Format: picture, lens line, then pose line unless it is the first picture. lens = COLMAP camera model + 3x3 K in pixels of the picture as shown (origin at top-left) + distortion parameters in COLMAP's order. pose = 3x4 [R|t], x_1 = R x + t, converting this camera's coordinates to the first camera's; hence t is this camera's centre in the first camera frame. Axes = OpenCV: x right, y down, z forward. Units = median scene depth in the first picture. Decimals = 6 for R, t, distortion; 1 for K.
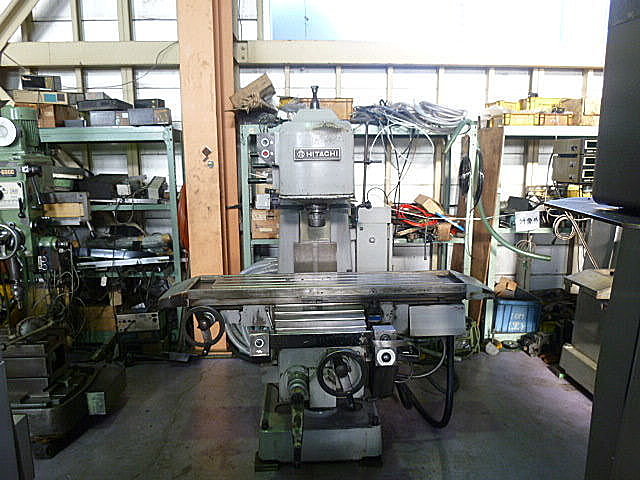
lens RADIAL K [[481.5, 0, 321.3], [0, 481.5, 244.7], [0, 0, 1]] dist [-0.024662, -0.002579]
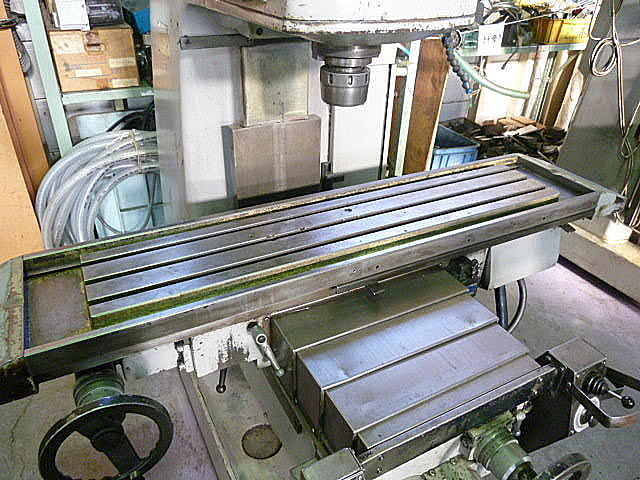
lens RADIAL K [[481.5, 0, 321.3], [0, 481.5, 244.7], [0, 0, 1]] dist [-0.024662, -0.002579]
pose [[0.903997, -0.194839, 0.380561, -0.121989], [0.034186, 0.920213, 0.389923, -0.052509], [-0.426169, -0.339479, 0.838531, 0.403147]]
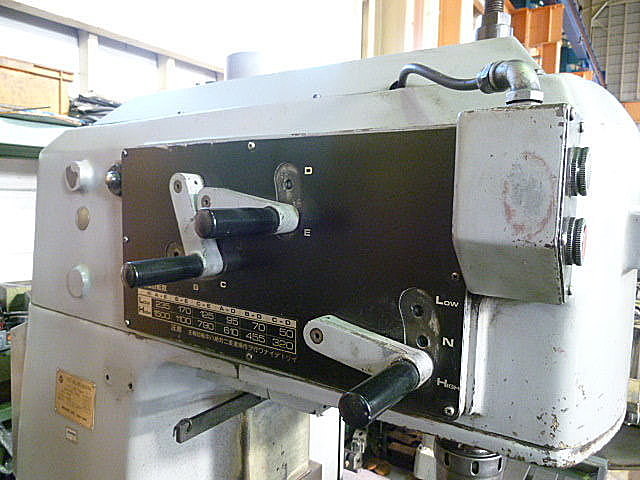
lens RADIAL K [[481.5, 0, 321.3], [0, 481.5, 244.7], [0, 0, 1]] dist [-0.024662, -0.002579]
pose [[0.607071, -0.053334, 0.792856, -0.165524], [0.106441, 0.994211, -0.014621, -0.114626], [-0.787486, 0.093268, 0.609234, 0.574441]]
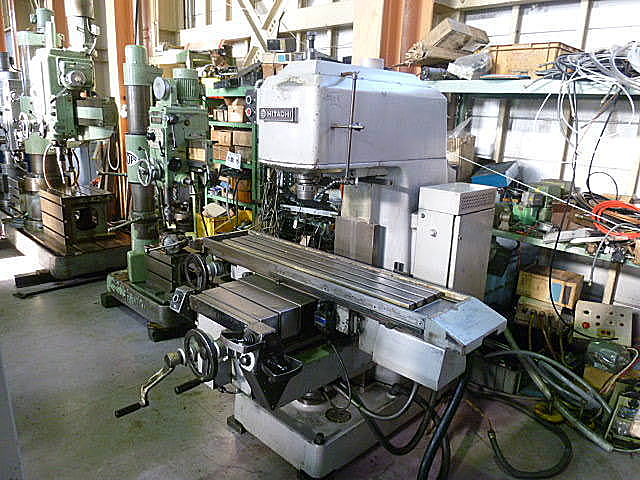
lens RADIAL K [[481.5, 0, 321.3], [0, 481.5, 244.7], [0, 0, 1]] dist [-0.024662, -0.002579]
pose [[0.674696, 0.226470, -0.702494, 0.398119], [-0.169998, 0.973856, 0.150680, -0.058126], [0.718252, 0.017759, 0.695556, 0.259248]]
